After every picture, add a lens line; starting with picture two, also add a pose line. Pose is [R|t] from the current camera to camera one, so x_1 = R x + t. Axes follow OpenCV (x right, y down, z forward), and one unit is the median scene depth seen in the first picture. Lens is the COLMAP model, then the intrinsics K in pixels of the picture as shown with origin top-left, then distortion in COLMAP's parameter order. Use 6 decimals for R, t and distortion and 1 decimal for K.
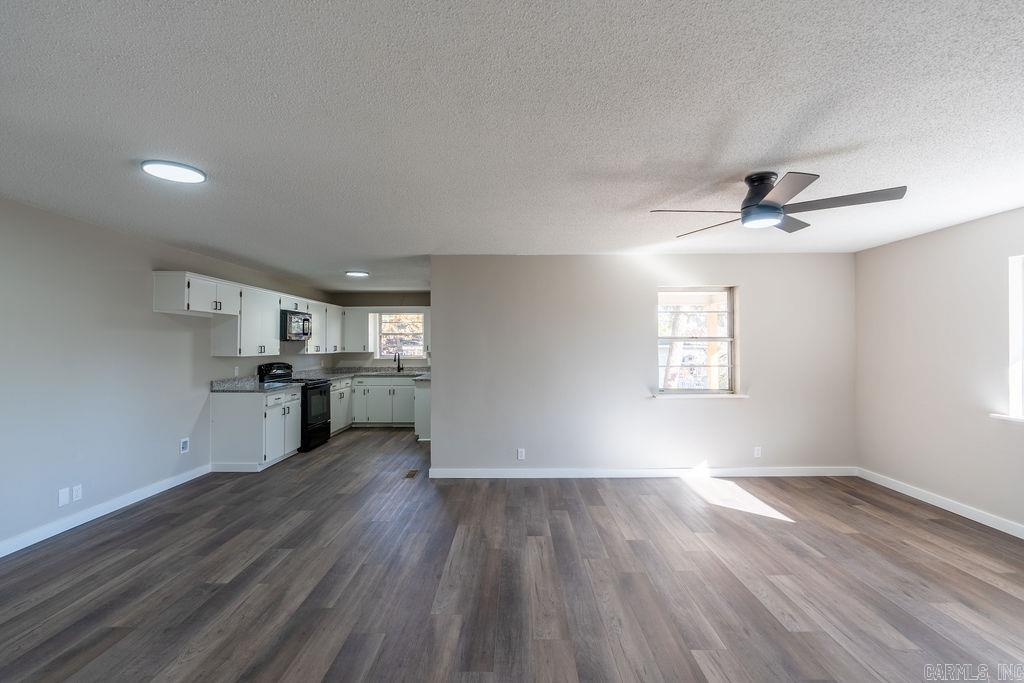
lens RADIAL K [[458.8, 0, 512.0], [0, 458.8, 341.5], [0, 0, 1]] dist [-0.008113, 0.001363]
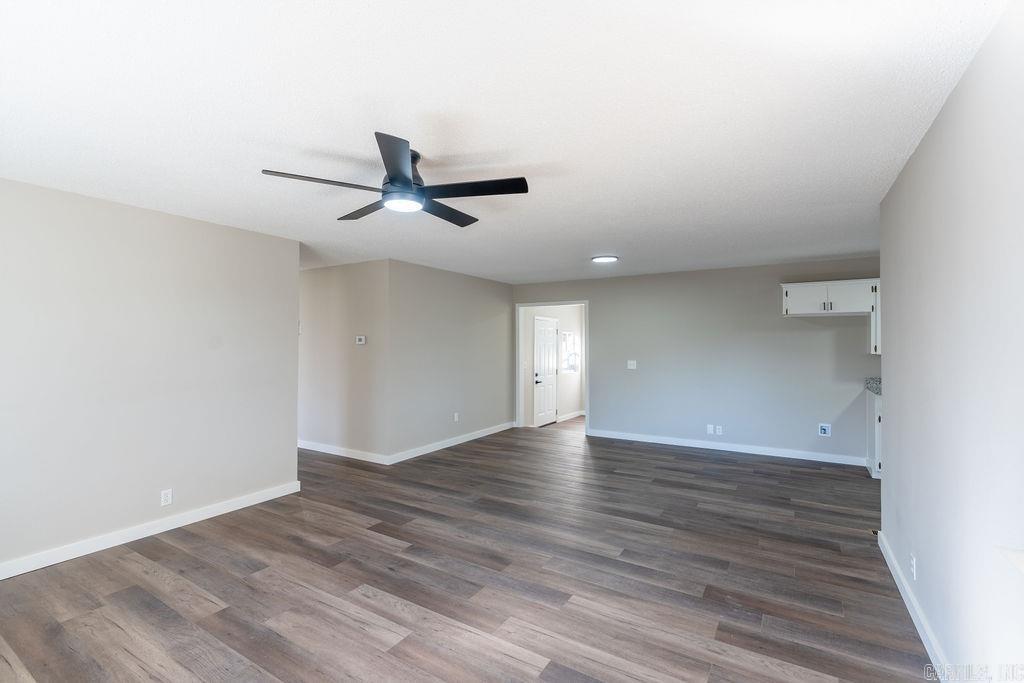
lens RADIAL K [[458.8, 0, 512.0], [0, 458.8, 341.5], [0, 0, 1]] dist [-0.008113, 0.001363]
pose [[-0.518297, -0.003680, -0.855193, 0.652788], [0.010287, 0.999892, -0.010537, 0.008864], [0.855139, -0.014258, -0.518203, 0.892031]]
